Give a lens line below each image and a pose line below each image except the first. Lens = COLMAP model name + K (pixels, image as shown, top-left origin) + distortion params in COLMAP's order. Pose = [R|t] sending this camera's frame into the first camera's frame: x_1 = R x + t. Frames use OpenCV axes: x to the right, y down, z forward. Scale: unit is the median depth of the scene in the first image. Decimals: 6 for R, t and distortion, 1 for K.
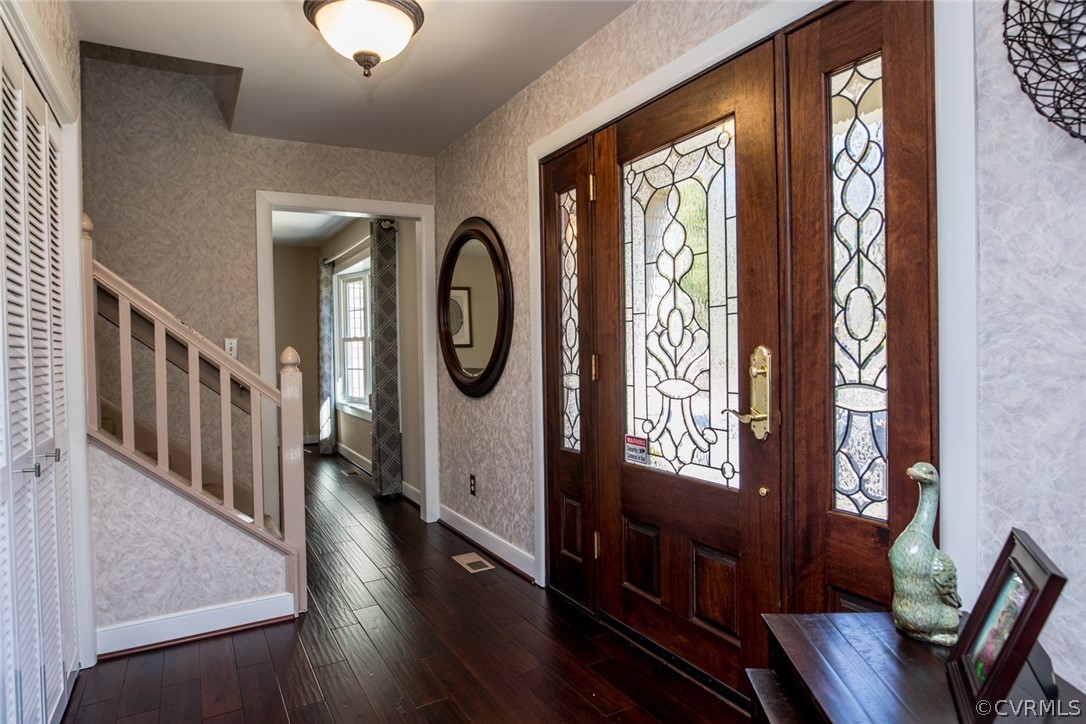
lens RADIAL K [[627.6, 0, 543.0], [0, 627.6, 362.0], [0, 0, 1]] dist [-0.022144, -0.001410]
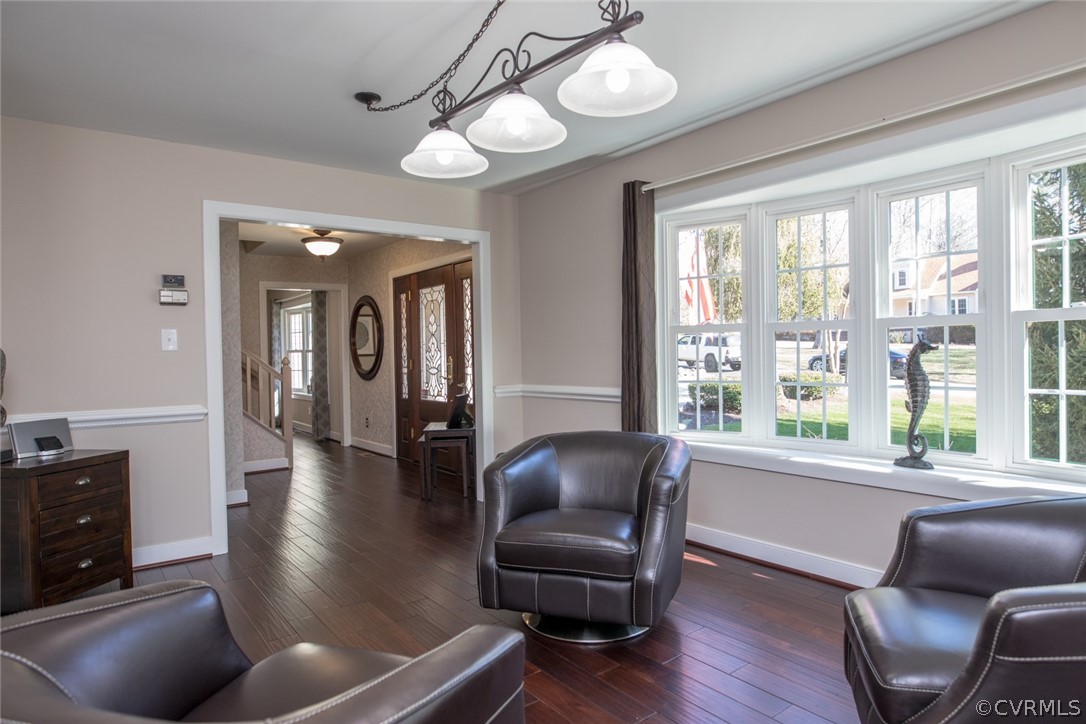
lens RADIAL K [[627.6, 0, 543.0], [0, 627.6, 362.0], [0, 0, 1]] dist [-0.022144, -0.001410]
pose [[0.991811, -0.004552, 0.127633, 0.225123], [0.006044, 0.999918, -0.011304, 0.023916], [-0.127571, 0.011983, 0.991757, -1.264537]]
